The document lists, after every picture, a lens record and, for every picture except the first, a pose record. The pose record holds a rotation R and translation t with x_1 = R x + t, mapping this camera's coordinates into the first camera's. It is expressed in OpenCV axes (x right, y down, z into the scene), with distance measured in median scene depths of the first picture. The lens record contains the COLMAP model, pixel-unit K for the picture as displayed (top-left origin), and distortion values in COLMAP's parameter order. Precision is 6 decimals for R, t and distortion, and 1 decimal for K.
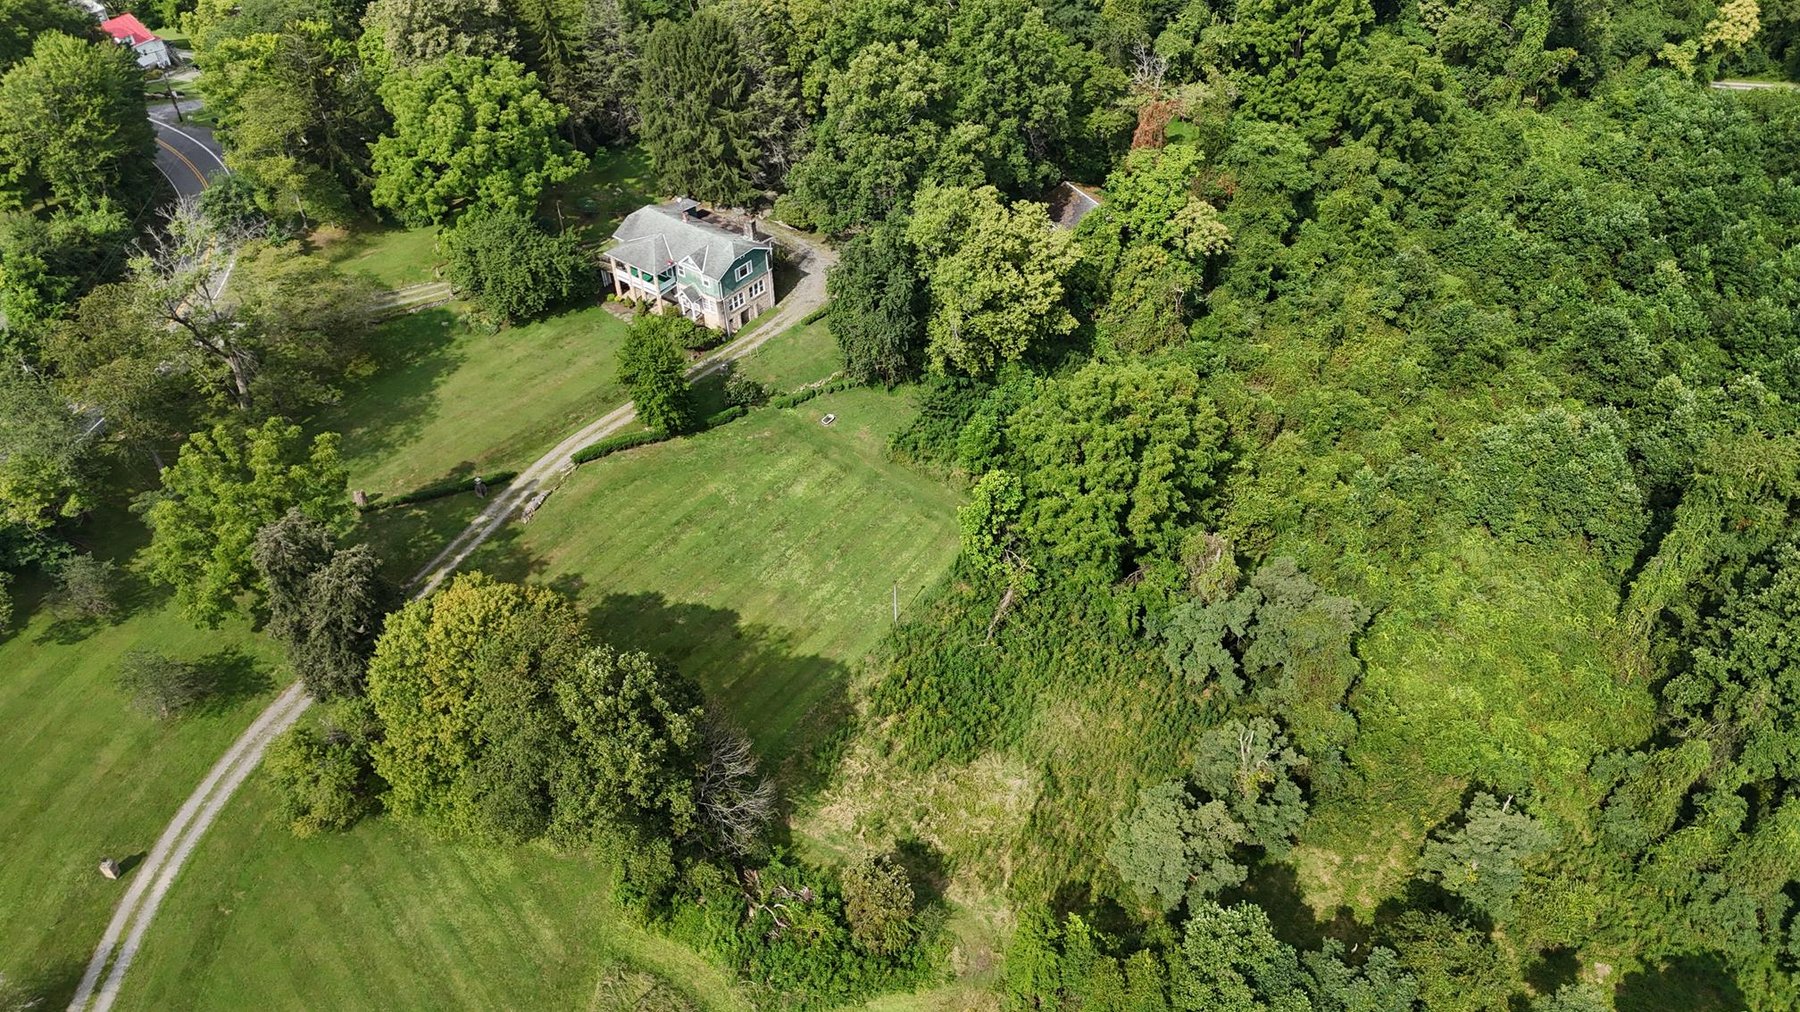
lens RADIAL K [[1322.5, 0, 898.6], [0, 1322.5, 509.7], [0, 0, 1]] dist [0.073450, -0.071396]
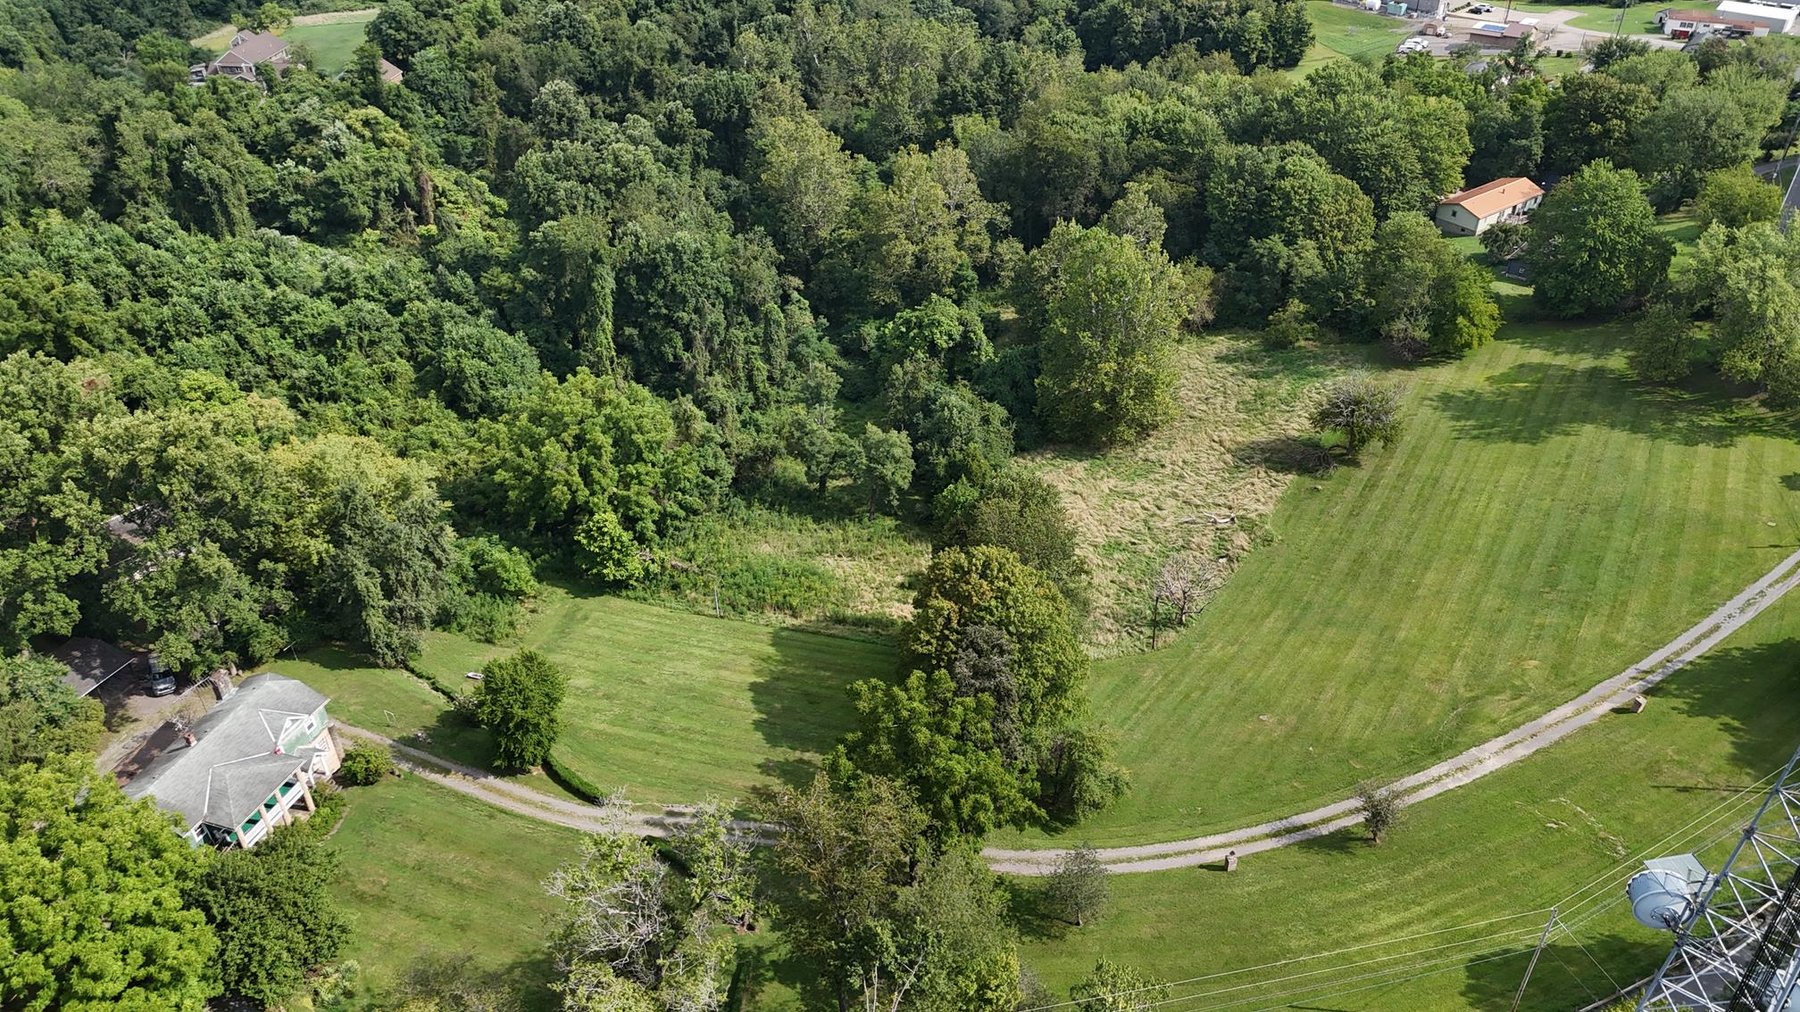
lens RADIAL K [[1322.5, 0, 896.6], [0, 1322.5, 511.2], [0, 0, 1]] dist [0.073450, -0.071396]
pose [[-0.304107, -0.523486, 0.795915, -0.813546], [0.641906, 0.504735, 0.577234, -0.468820], [-0.703900, 0.686444, 0.182535, 0.516683]]
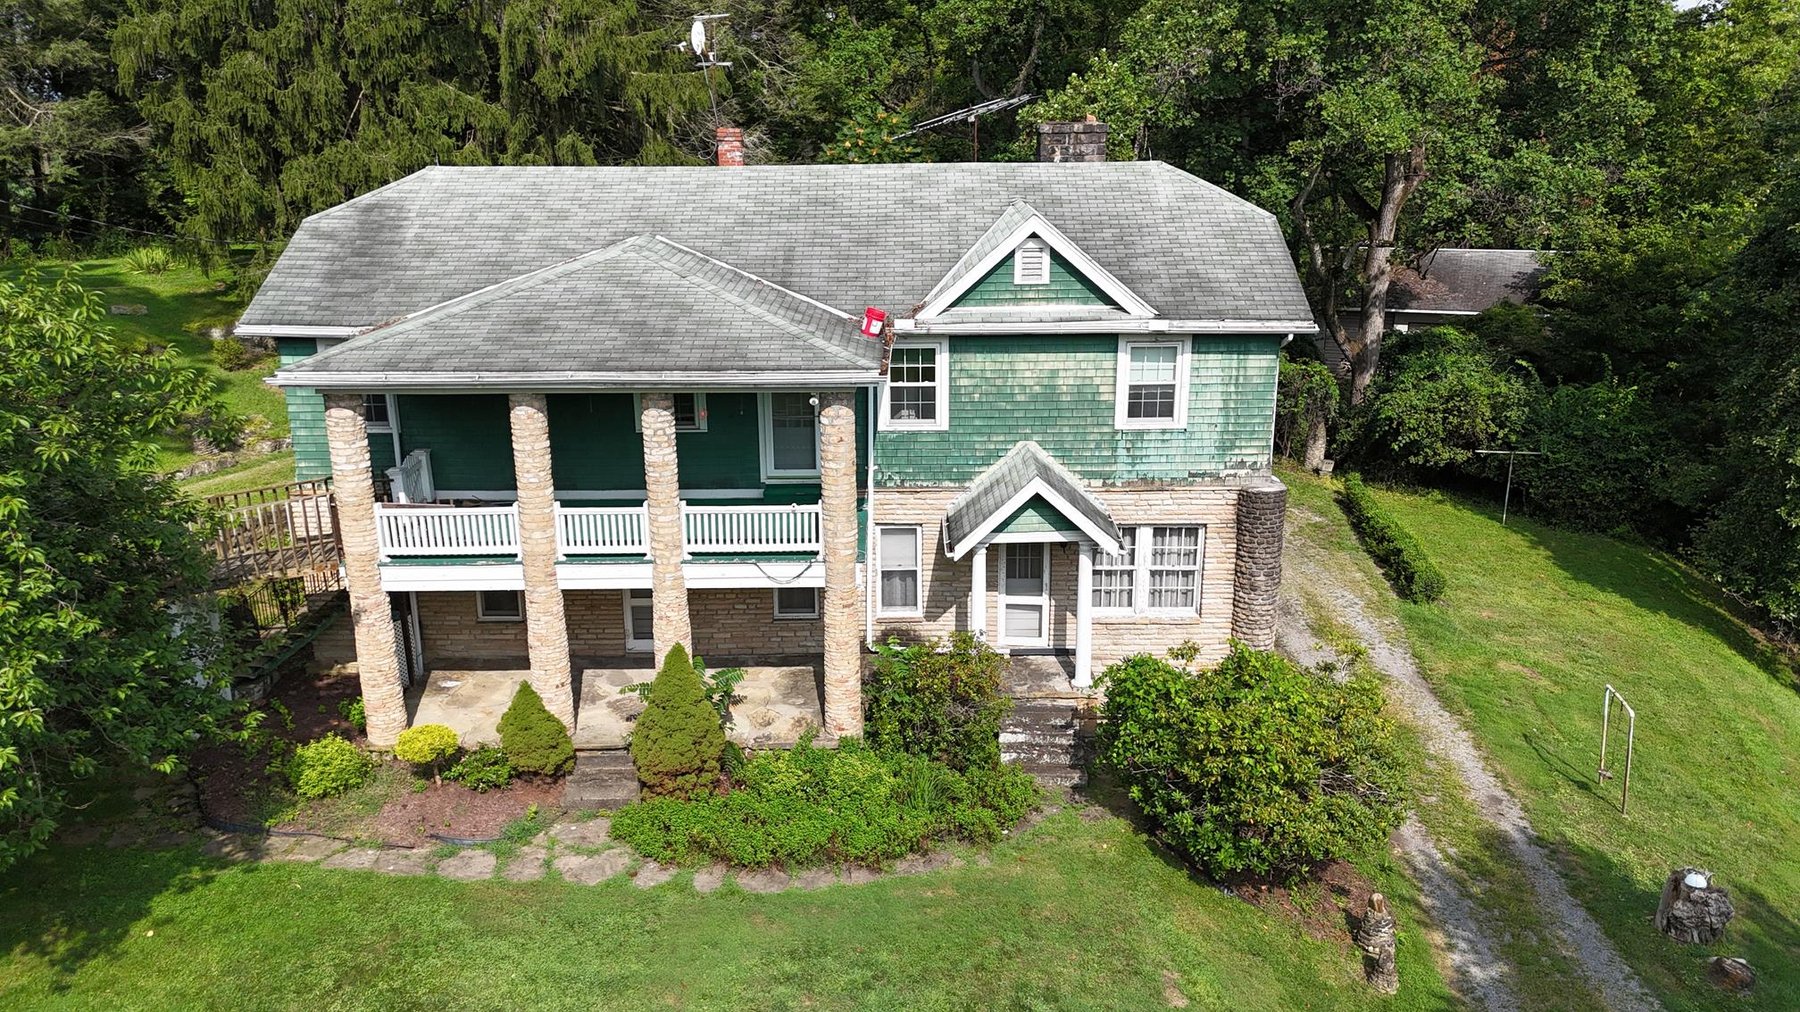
lens RADIAL K [[1322.5, 0, 898.9], [0, 1322.5, 502.2], [0, 0, 1]] dist [0.073450, -0.071396]
pose [[0.792146, -0.162580, 0.588280, -0.251999], [0.394695, 0.871653, -0.290580, -0.128893], [-0.465533, 0.462373, 0.754646, 0.902012]]
